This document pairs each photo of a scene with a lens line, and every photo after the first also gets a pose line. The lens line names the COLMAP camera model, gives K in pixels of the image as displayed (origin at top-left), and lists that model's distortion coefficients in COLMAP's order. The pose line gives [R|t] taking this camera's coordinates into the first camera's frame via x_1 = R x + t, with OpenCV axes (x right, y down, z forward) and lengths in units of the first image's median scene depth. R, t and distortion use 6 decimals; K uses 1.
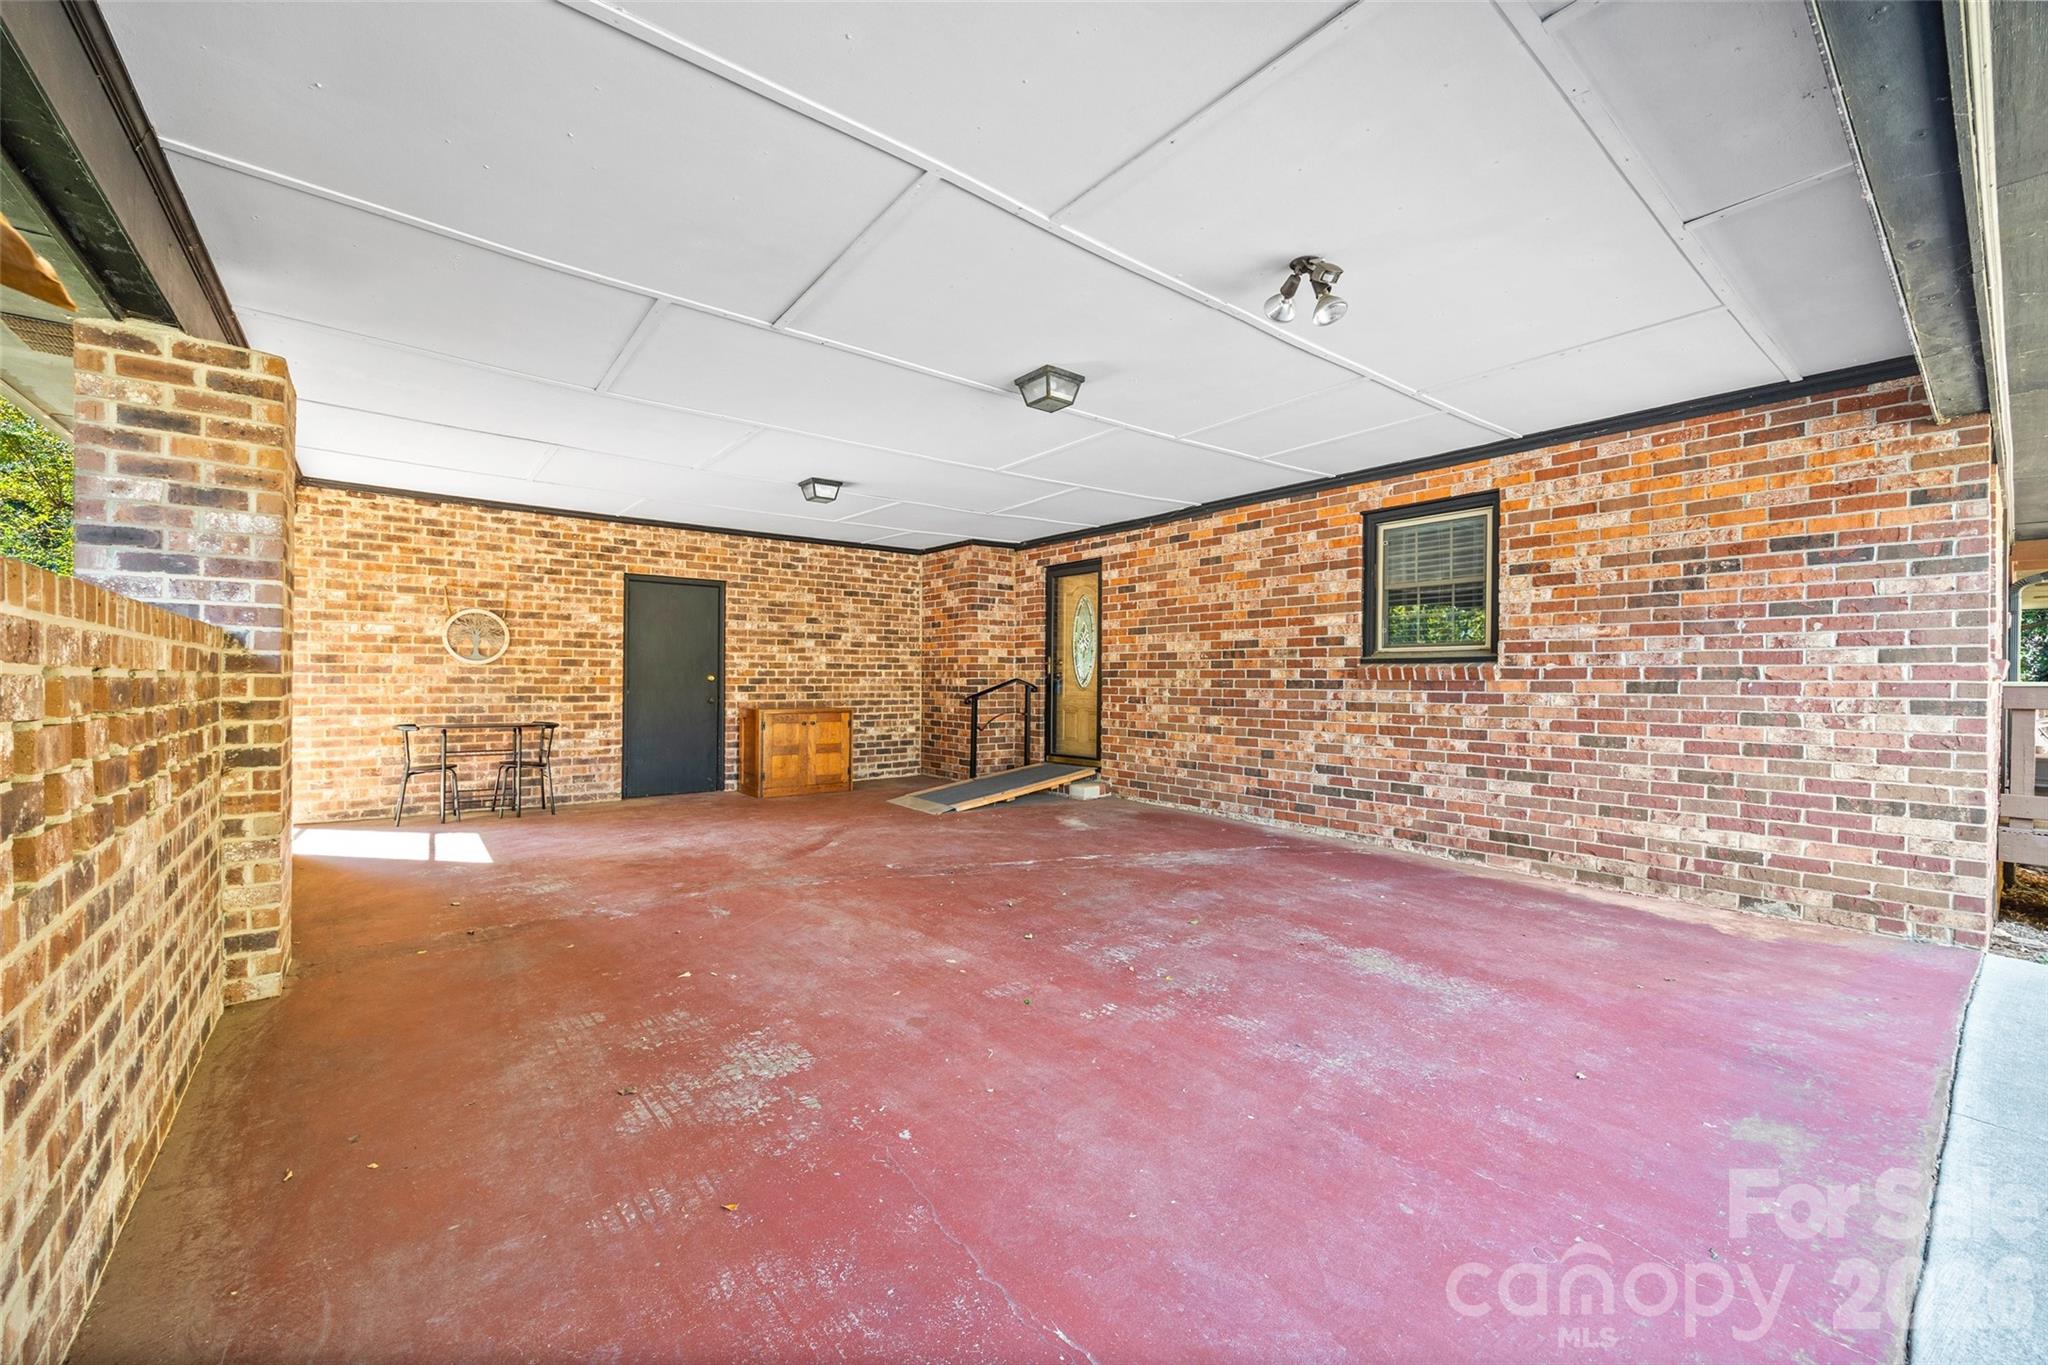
lens RADIAL K [[789.7, 0, 1023.8], [0, 789.7, 680.3], [0, 0, 1]] dist [-0.001140, -0.000104]
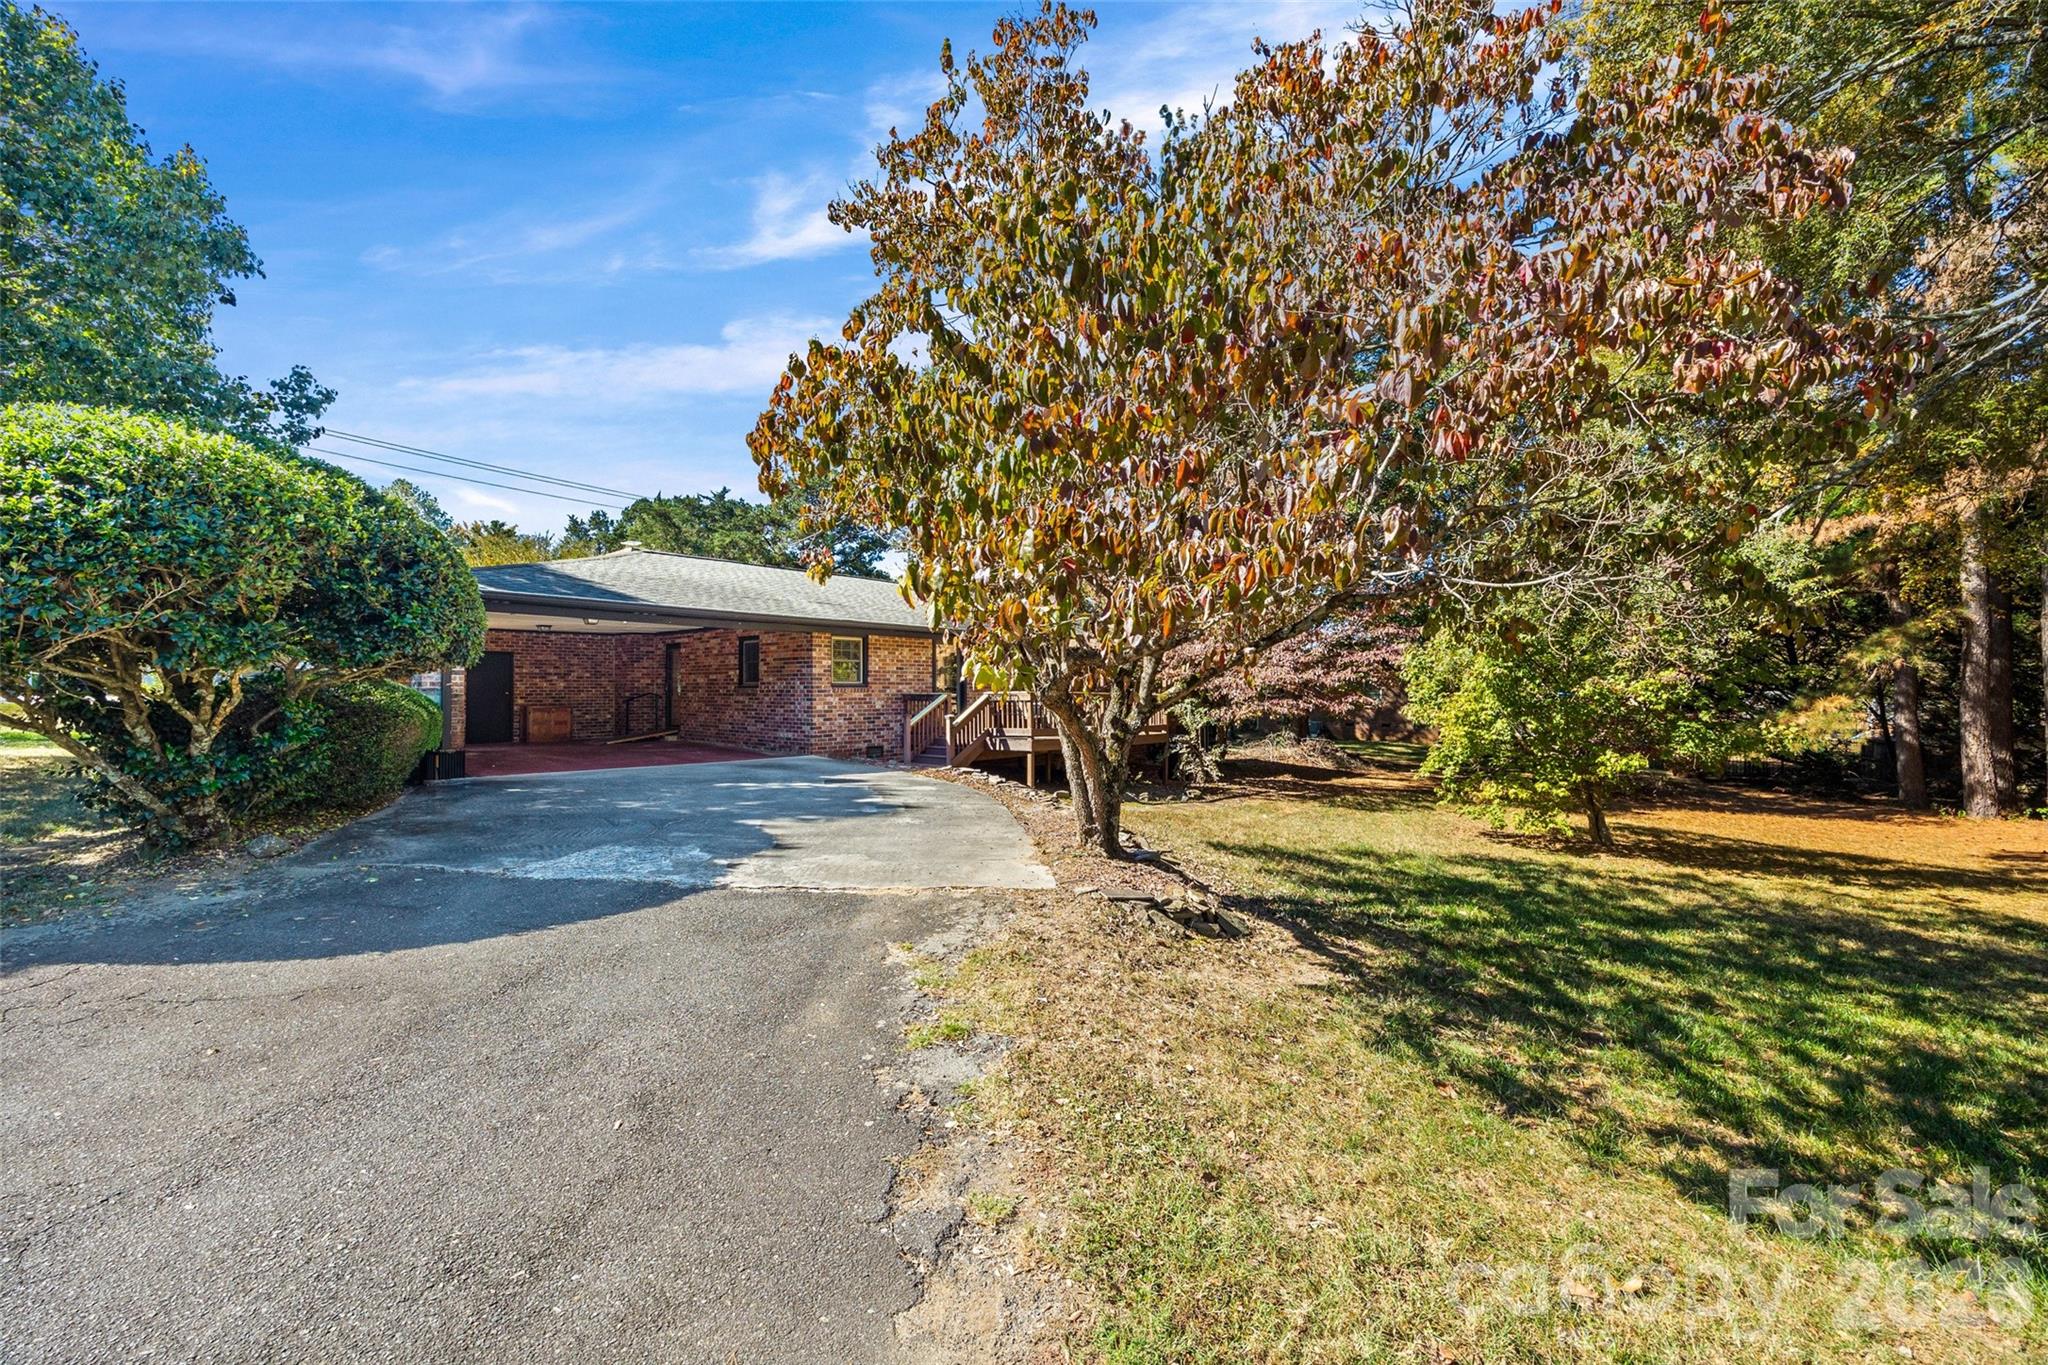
lens RADIAL K [[789.7, 0, 1022.7], [0, 789.7, 685.6], [0, 0, 1]] dist [-0.001140, -0.000104]
pose [[0.987772, -0.002811, 0.155881, 1.025406], [0.004118, 0.999959, -0.008059, -0.000044], [-0.155852, 0.008603, 0.987743, -2.115006]]
